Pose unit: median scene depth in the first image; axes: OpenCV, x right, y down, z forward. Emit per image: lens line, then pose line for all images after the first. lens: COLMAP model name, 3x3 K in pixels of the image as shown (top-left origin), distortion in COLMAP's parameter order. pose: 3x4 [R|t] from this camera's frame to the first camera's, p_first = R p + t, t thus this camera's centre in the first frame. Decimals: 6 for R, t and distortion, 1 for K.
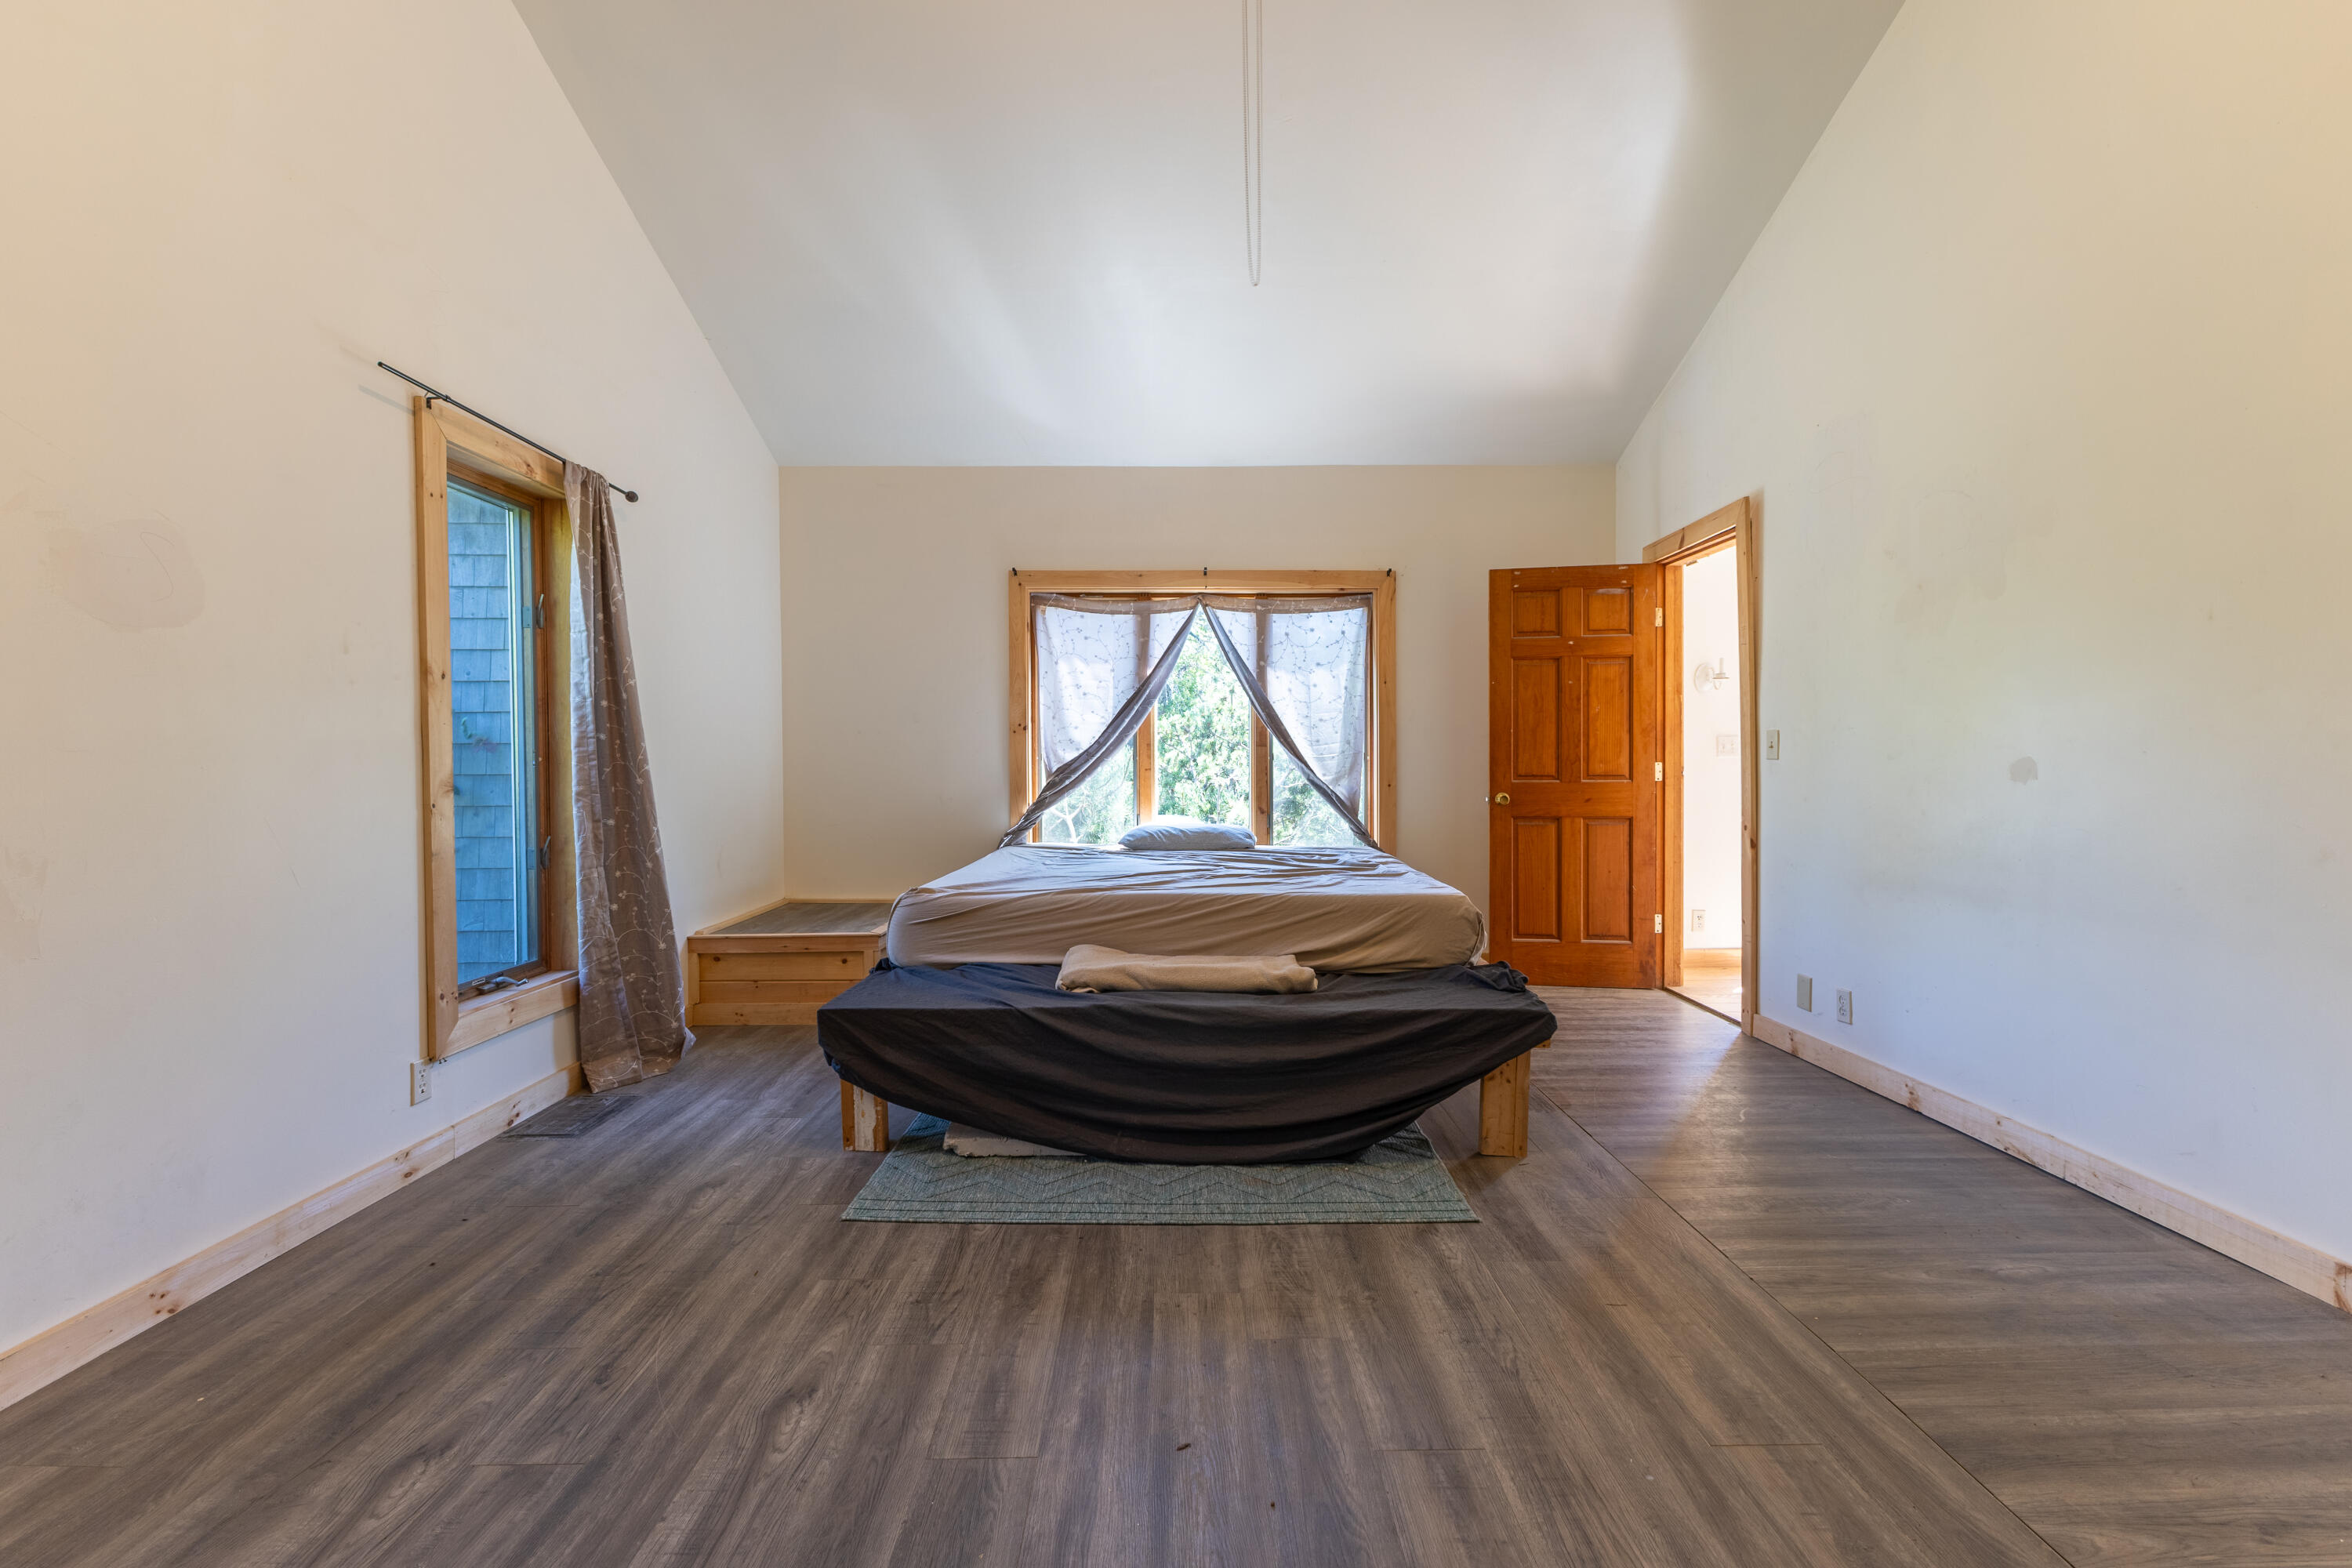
lens RADIAL K [[1008.7, 0, 1176.0], [0, 1008.7, 784.0], [0, 0, 1]] dist [-0.001123, -0.000111]
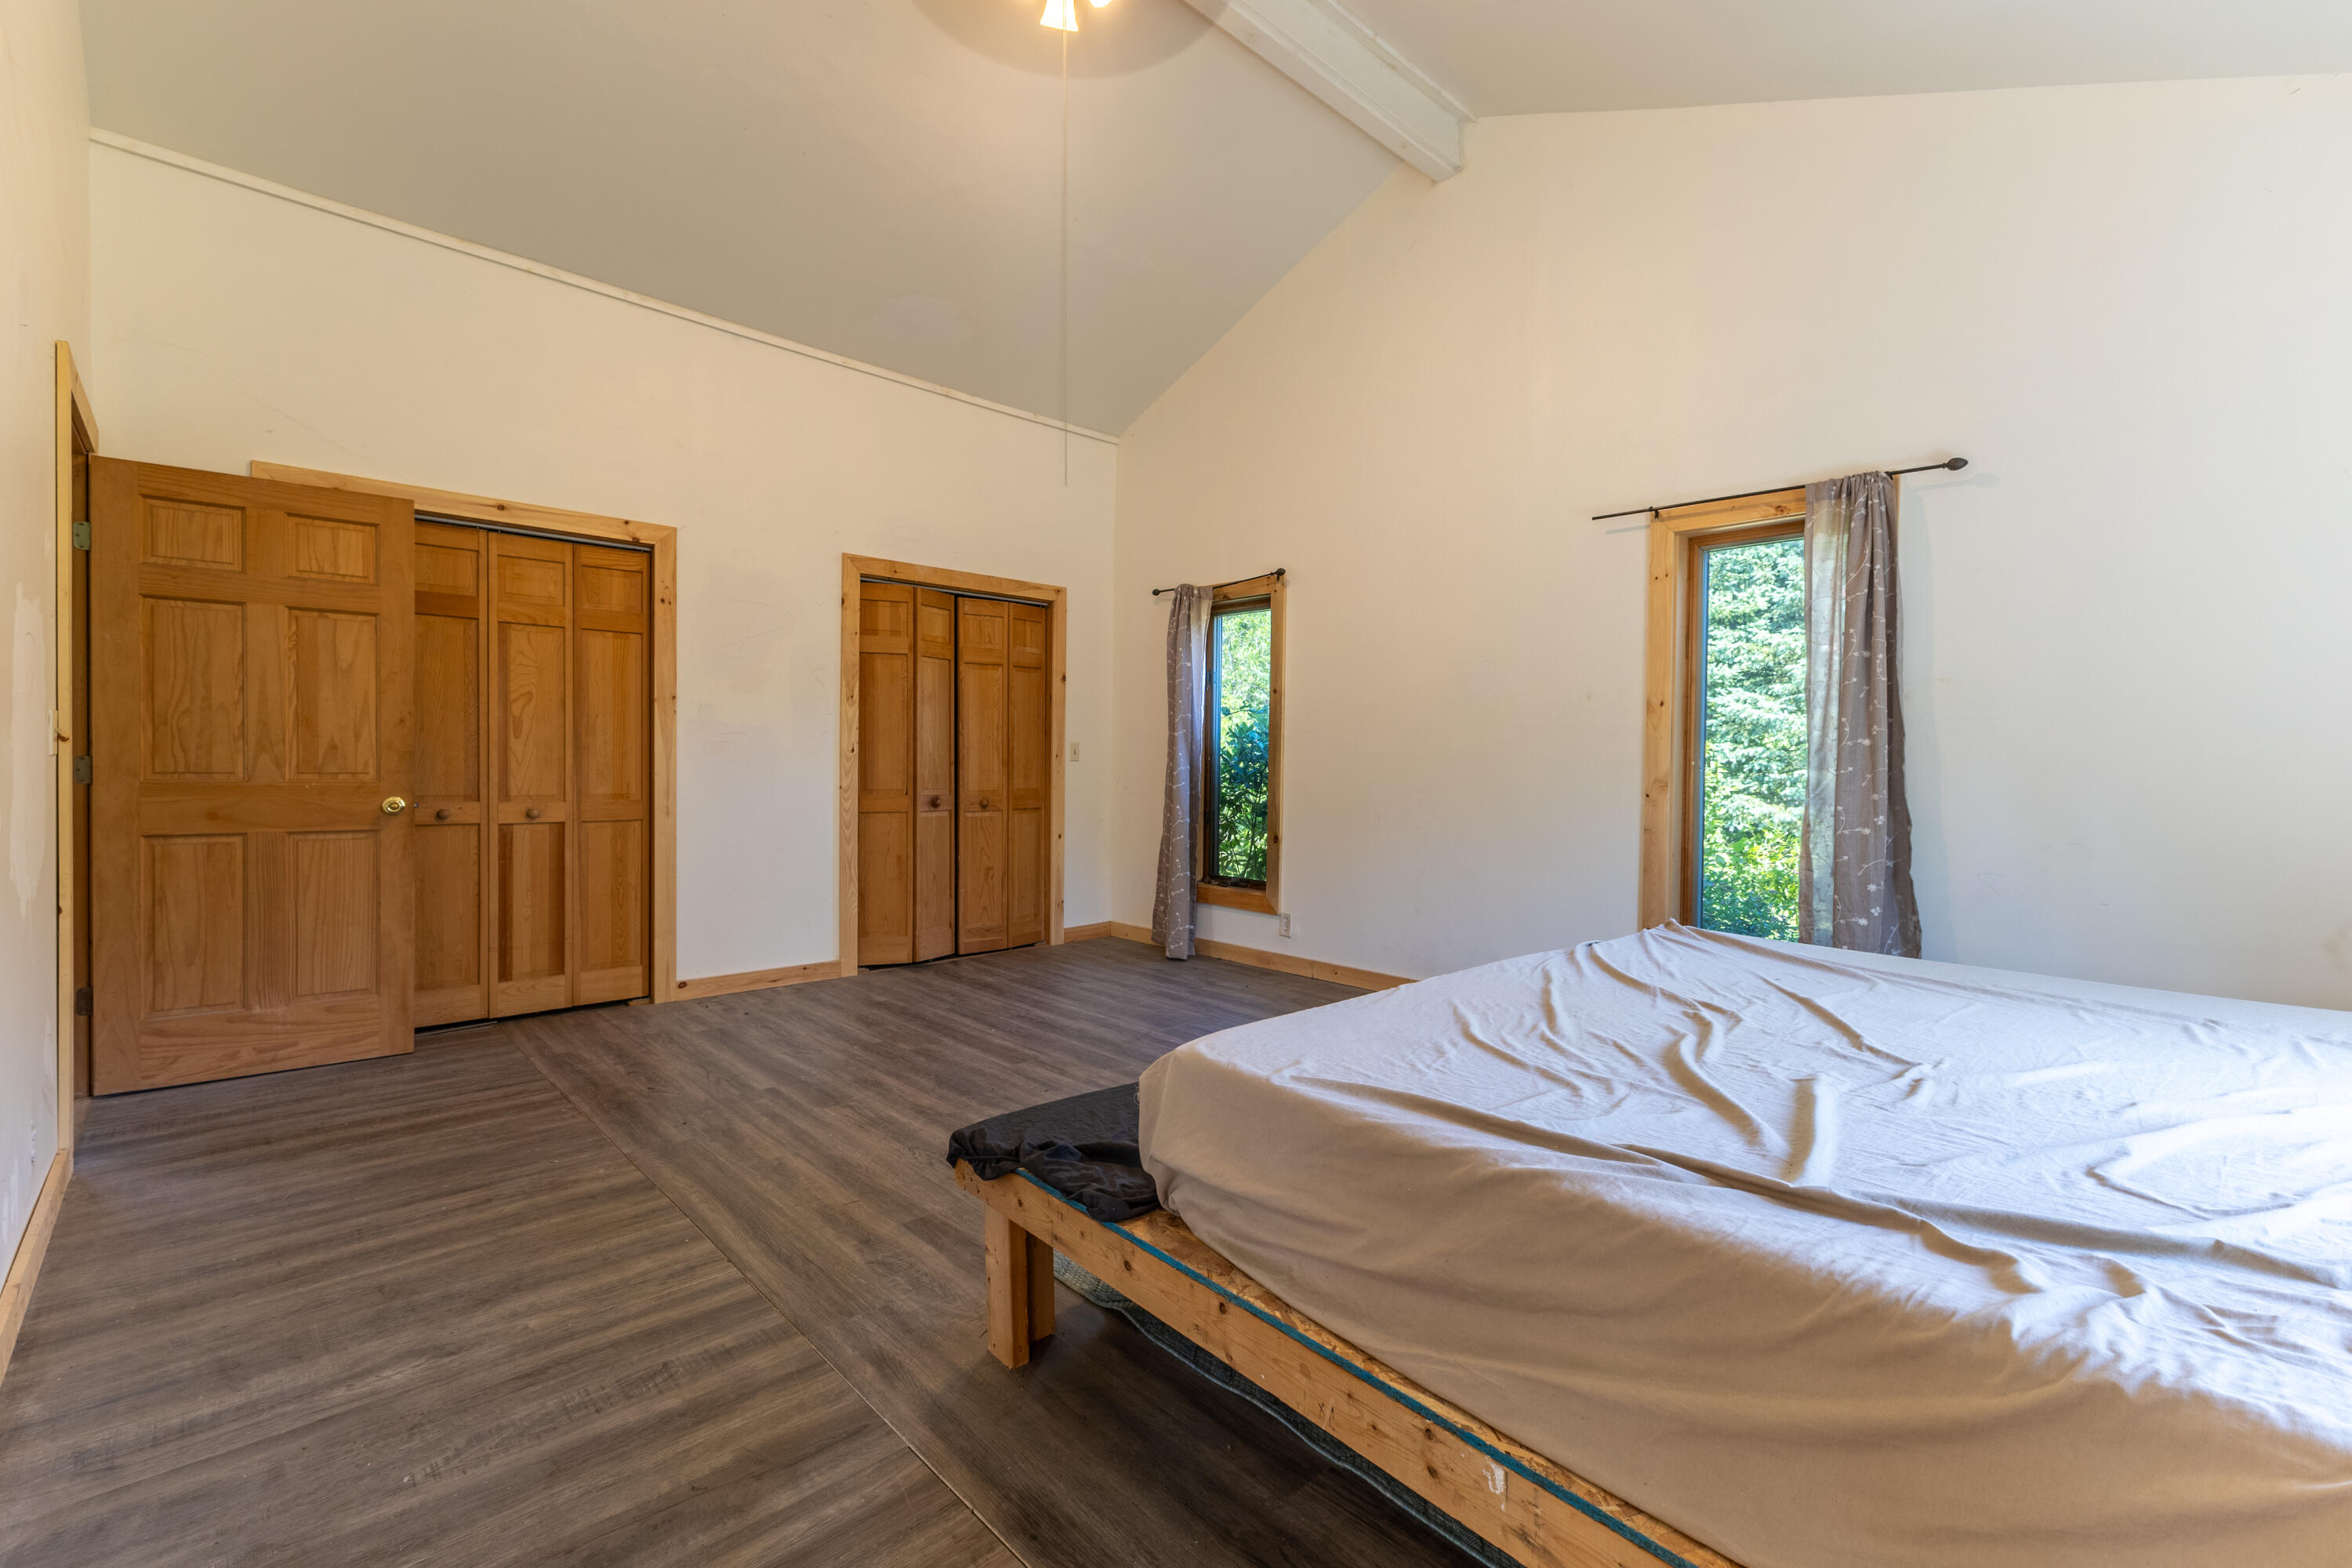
lens RADIAL K [[1008.7, 0, 1176.0], [0, 1008.7, 784.0], [0, 0, 1]] dist [-0.001123, -0.000111]
pose [[-0.736717, 0.011345, -0.676106, 0.971933], [-0.024284, 0.998770, 0.043221, -0.056818], [0.675765, 0.048261, -0.735536, 2.149097]]
